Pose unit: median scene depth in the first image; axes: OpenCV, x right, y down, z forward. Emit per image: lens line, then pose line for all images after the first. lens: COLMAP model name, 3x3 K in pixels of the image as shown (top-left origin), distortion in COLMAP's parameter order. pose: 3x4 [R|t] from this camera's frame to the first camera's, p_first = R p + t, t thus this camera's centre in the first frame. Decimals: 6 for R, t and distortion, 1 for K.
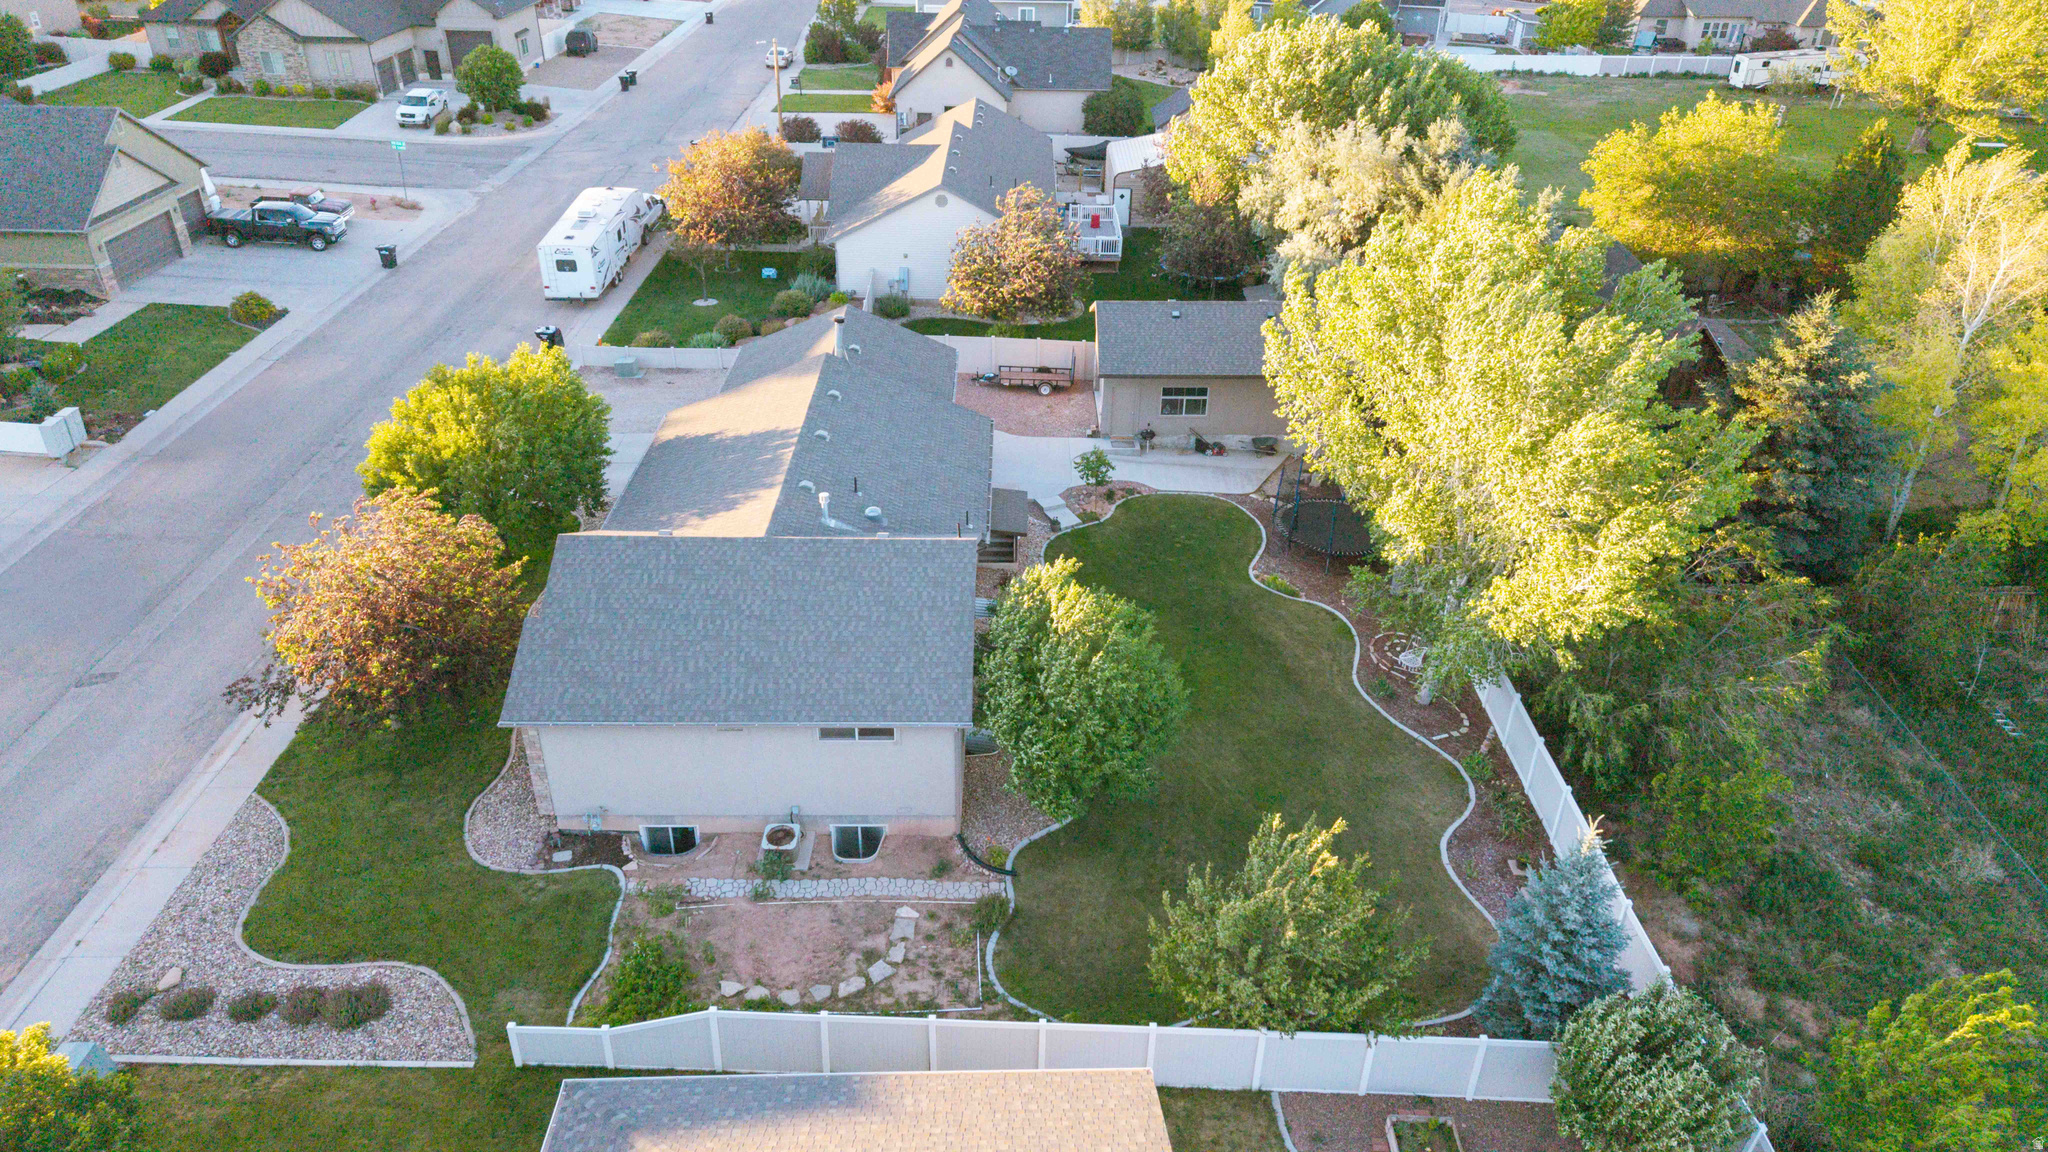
lens RADIAL K [[1366.7, 0, 1024.8], [0, 1366.7, 564.4], [0, 0, 1]] dist [0.057429, -0.045913]
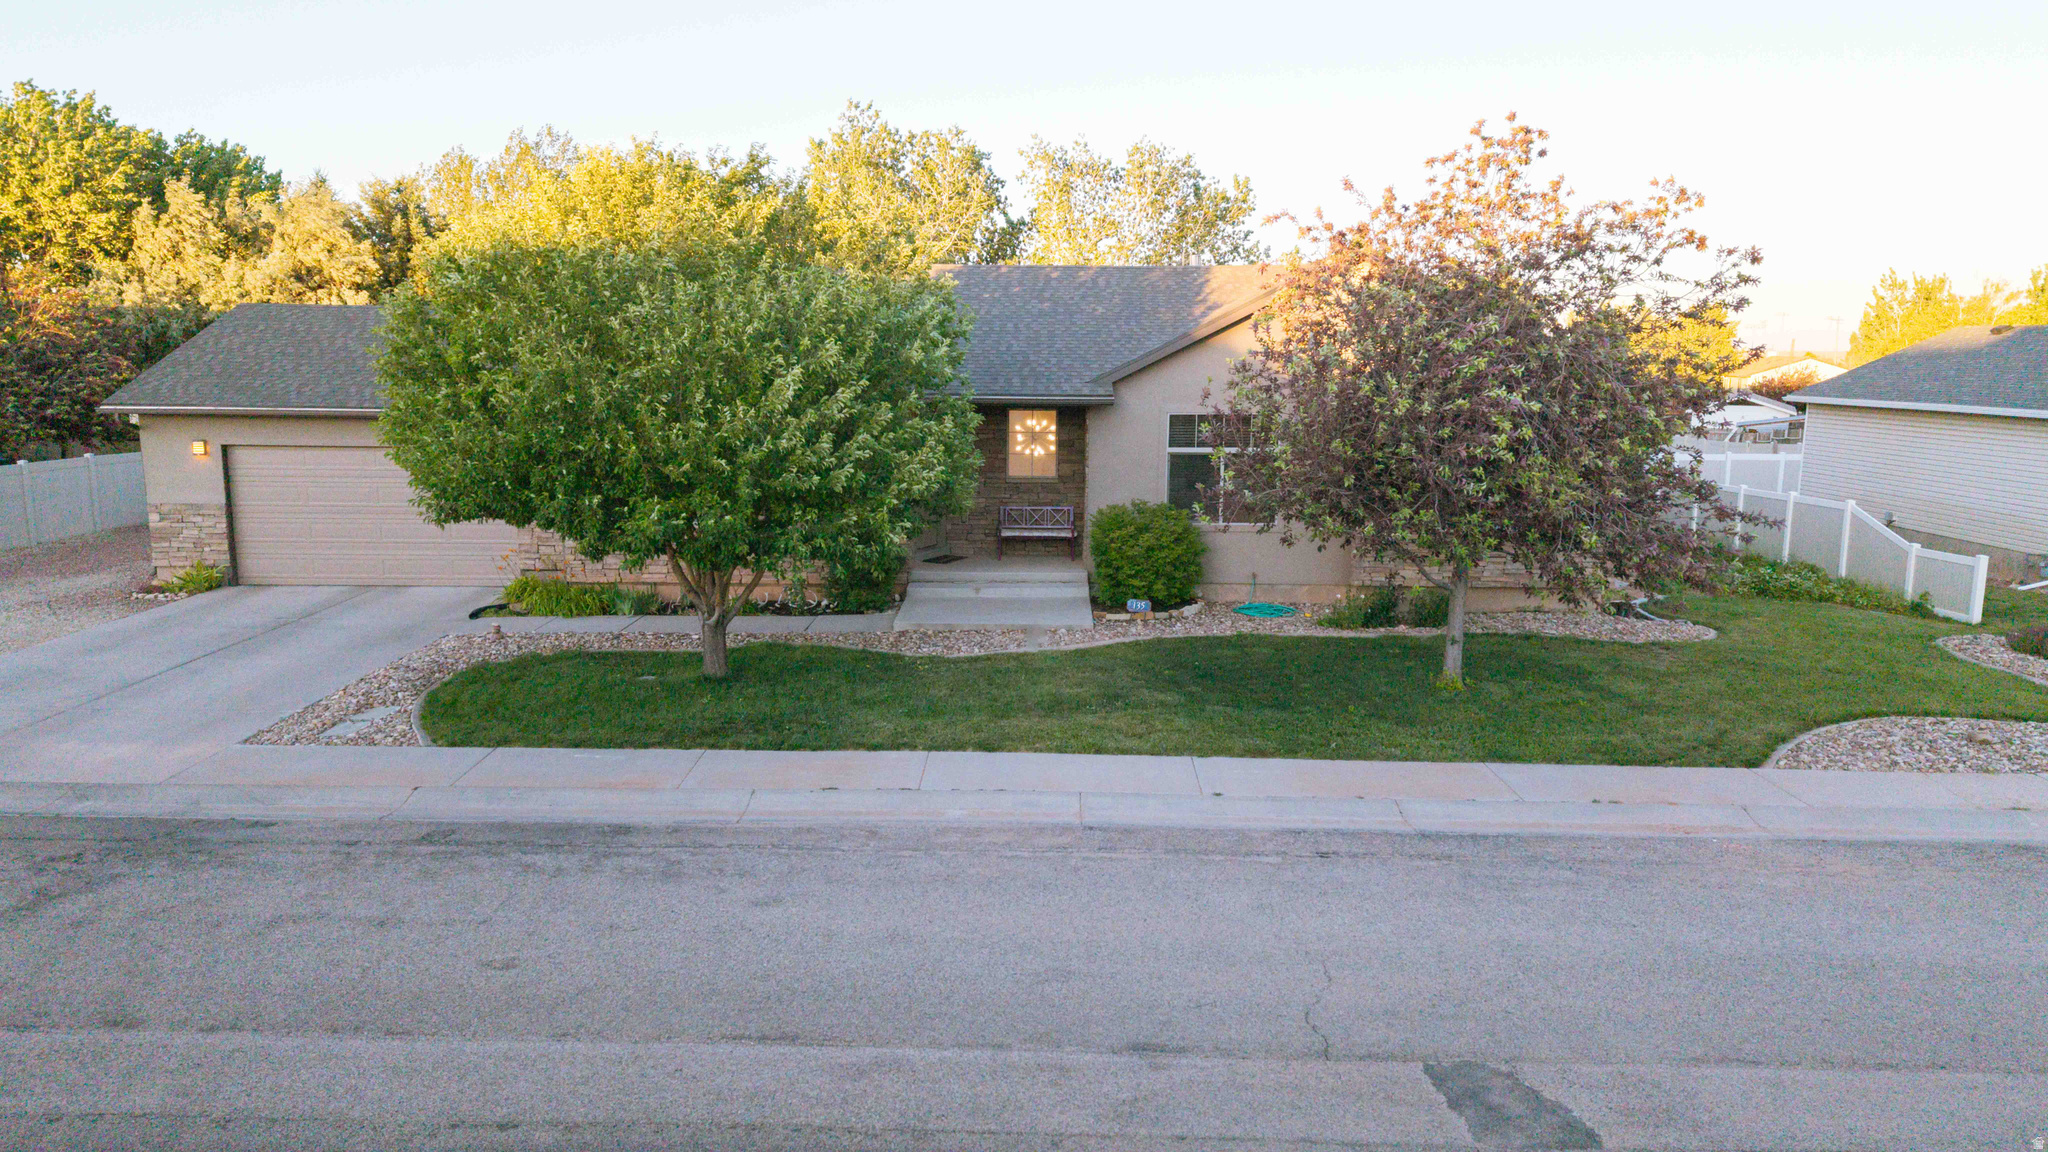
lens RADIAL K [[1366.7, 0, 1024.8], [0, 1366.7, 564.4], [0, 0, 1]] dist [0.057429, -0.045913]
pose [[0.017145, -0.168270, 0.985592, -0.928760], [0.490432, 0.860425, 0.138368, -0.055474], [-0.871311, 0.480993, 0.097277, 1.082544]]
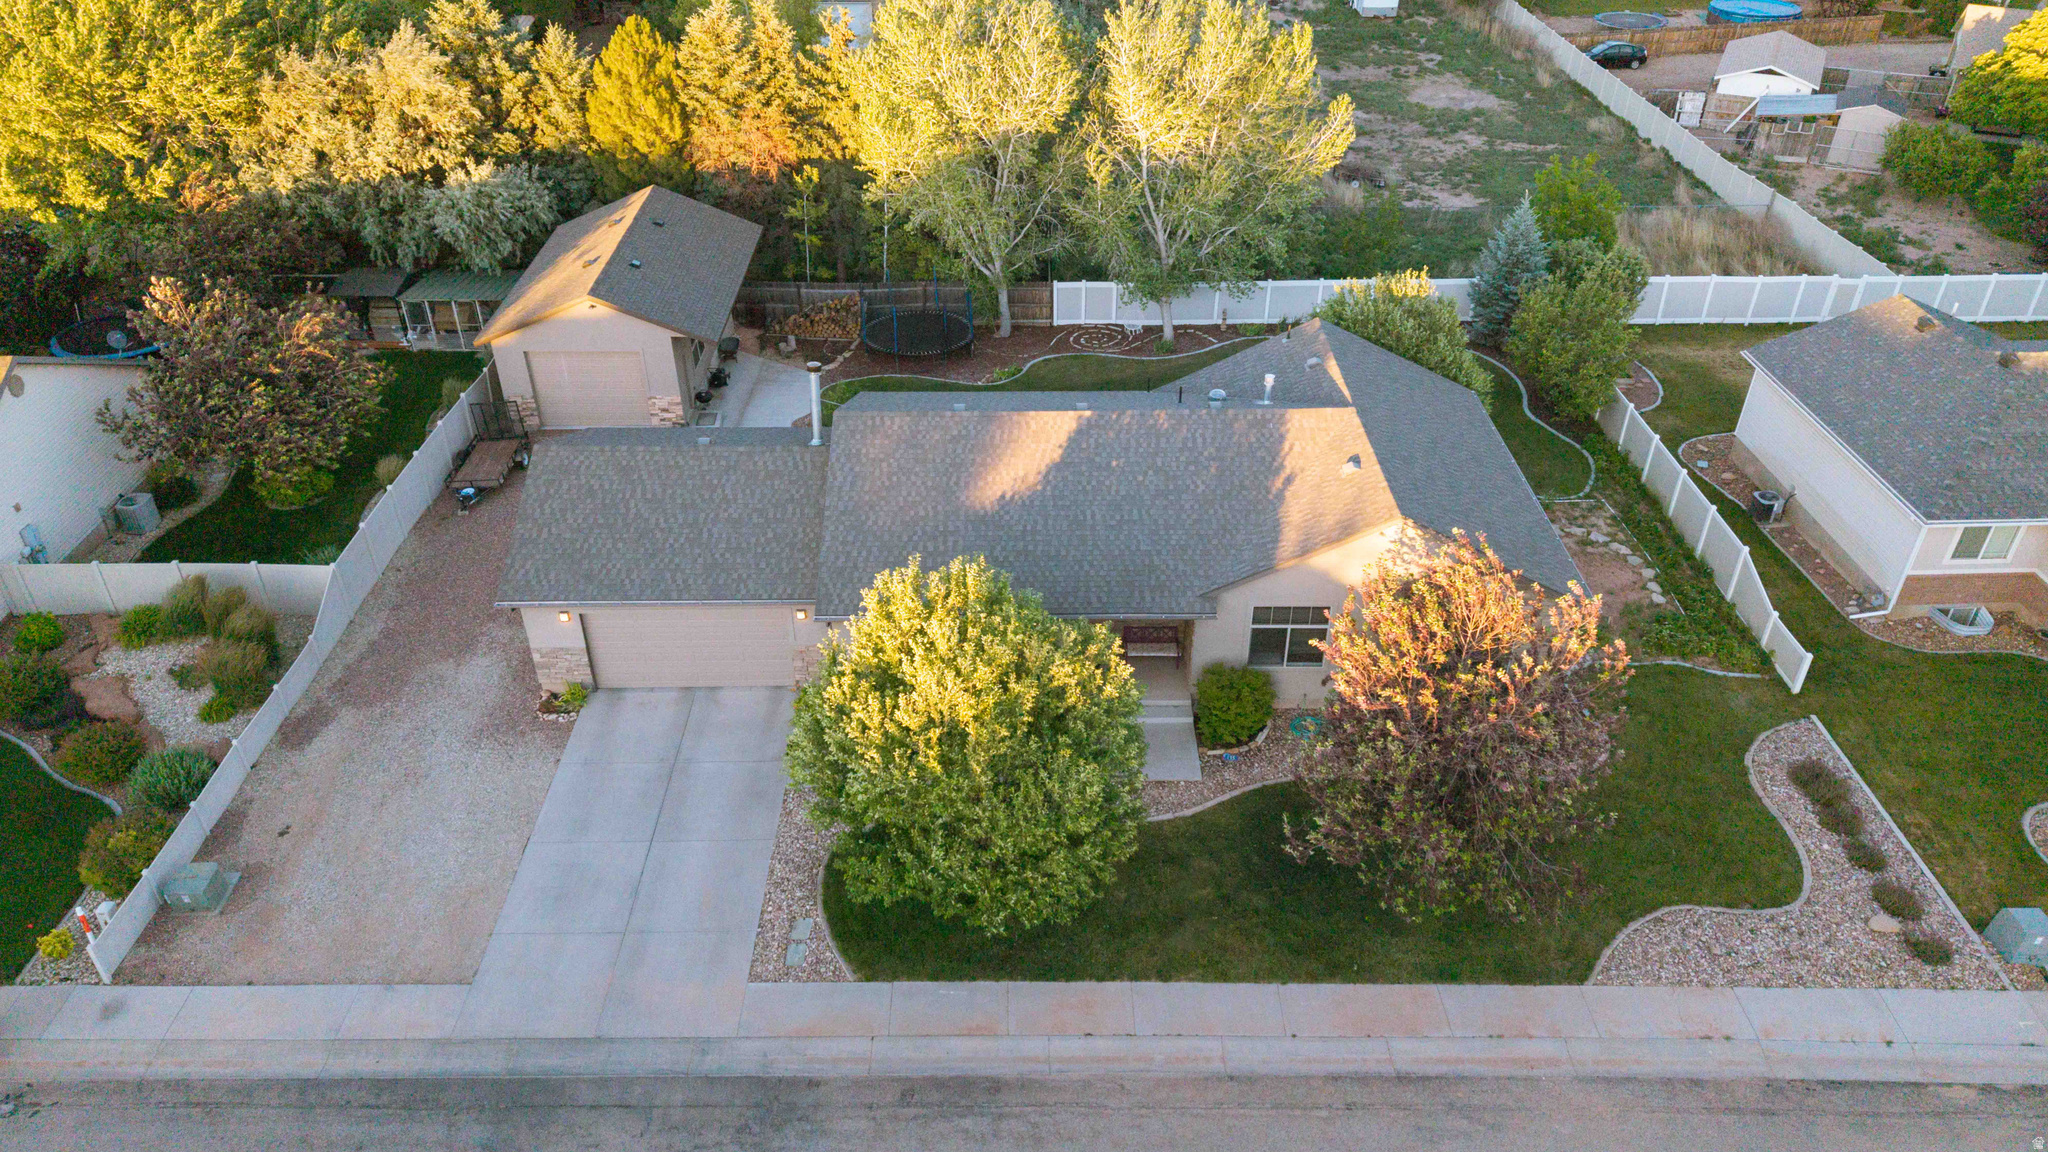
lens RADIAL K [[1398.6, 0, 1024.0], [0, 1398.6, 576.0], [0, 0, 1]] dist [0.060328, -0.049156]
pose [[-0.001668, -0.575511, 0.817792, -1.031266], [0.500872, 0.707337, 0.498801, -0.529242], [-0.865520, 0.410441, 0.287077, 0.915903]]
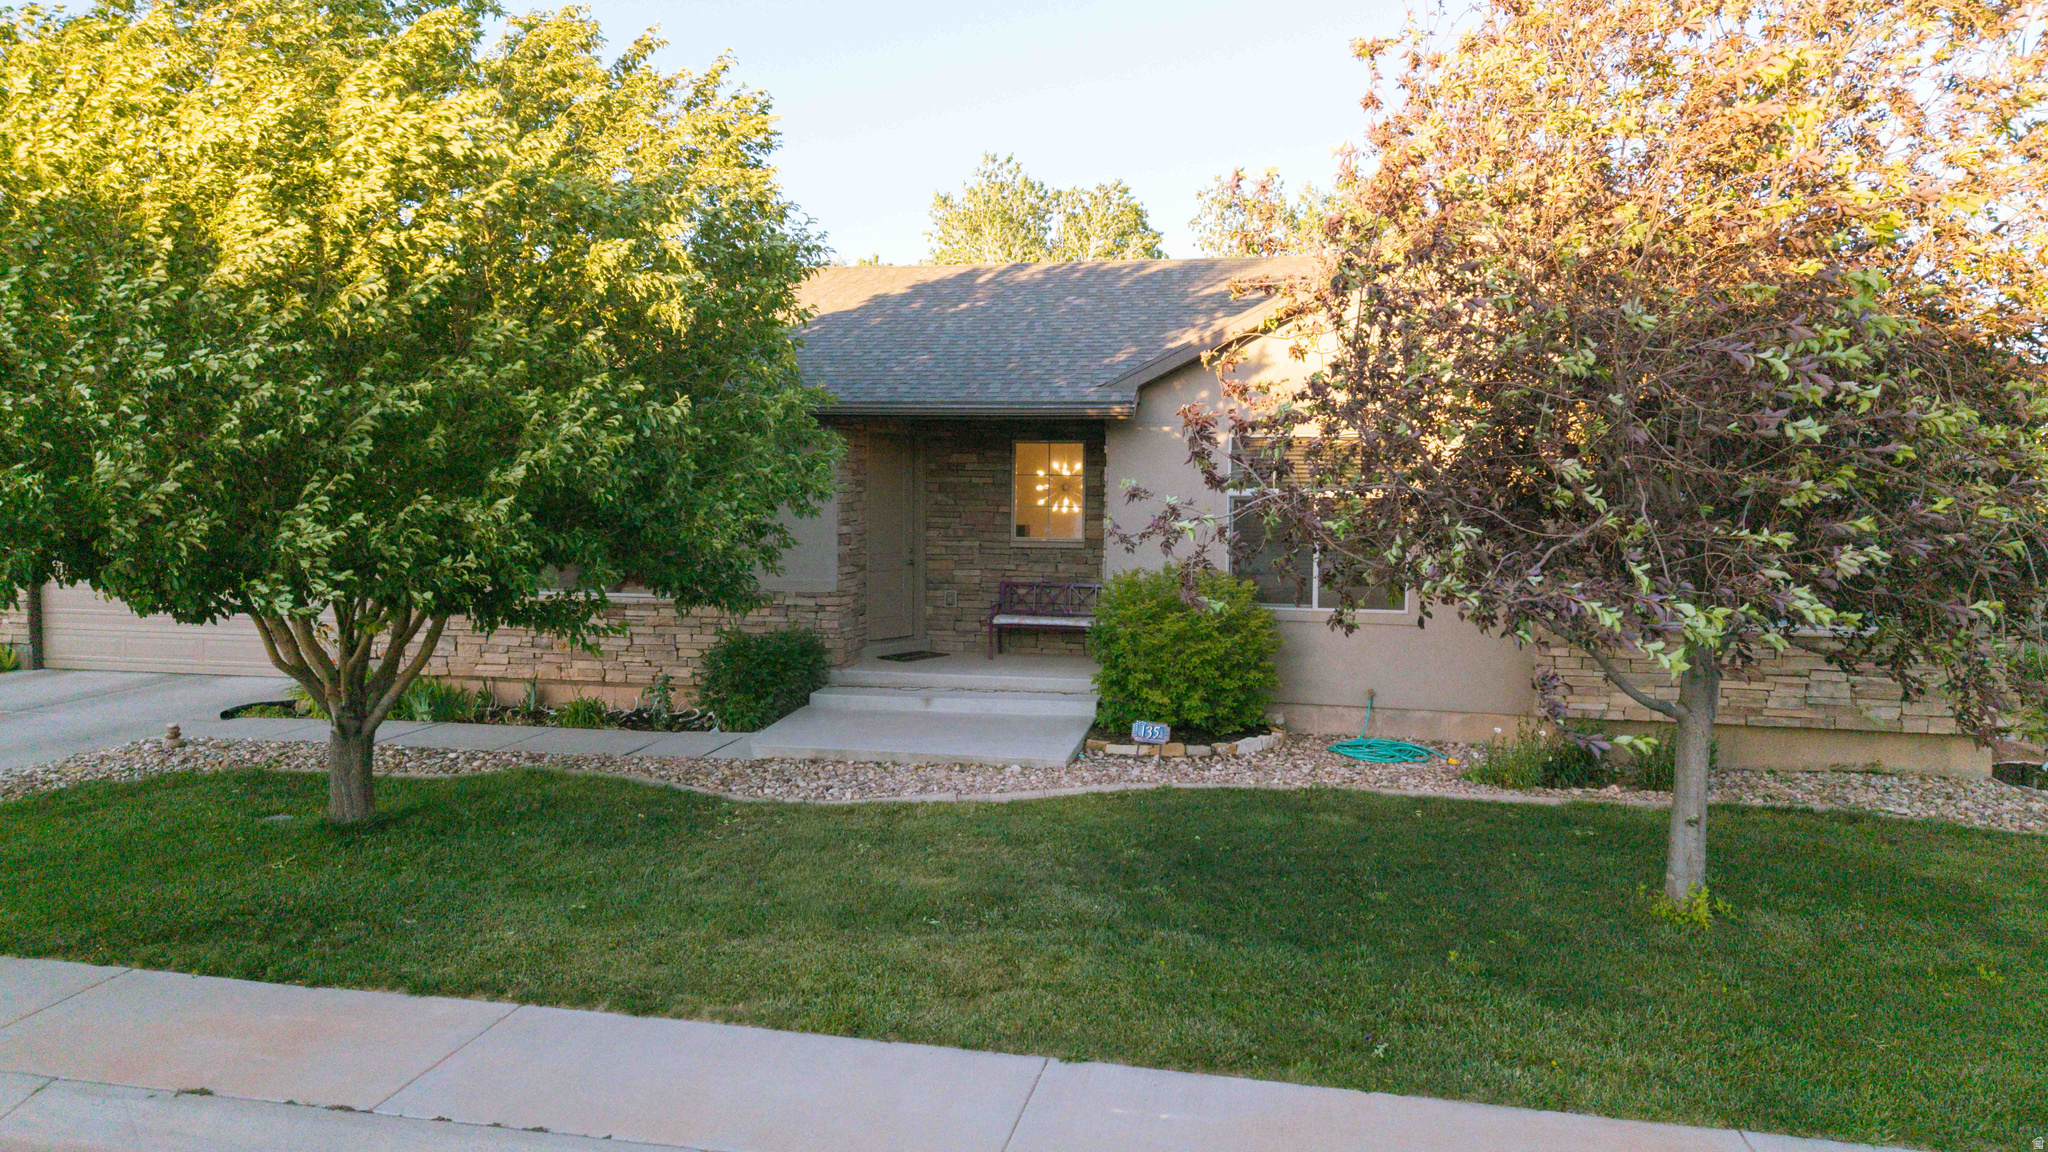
lens RADIAL K [[1366.7, 0, 1024.8], [0, 1366.7, 564.4], [0, 0, 1]] dist [0.057429, -0.045913]
pose [[0.205900, -0.070389, 0.976038, -0.713651], [0.480382, 0.876229, -0.038148, 0.021598], [-0.852548, 0.476726, 0.214229, 1.037076]]
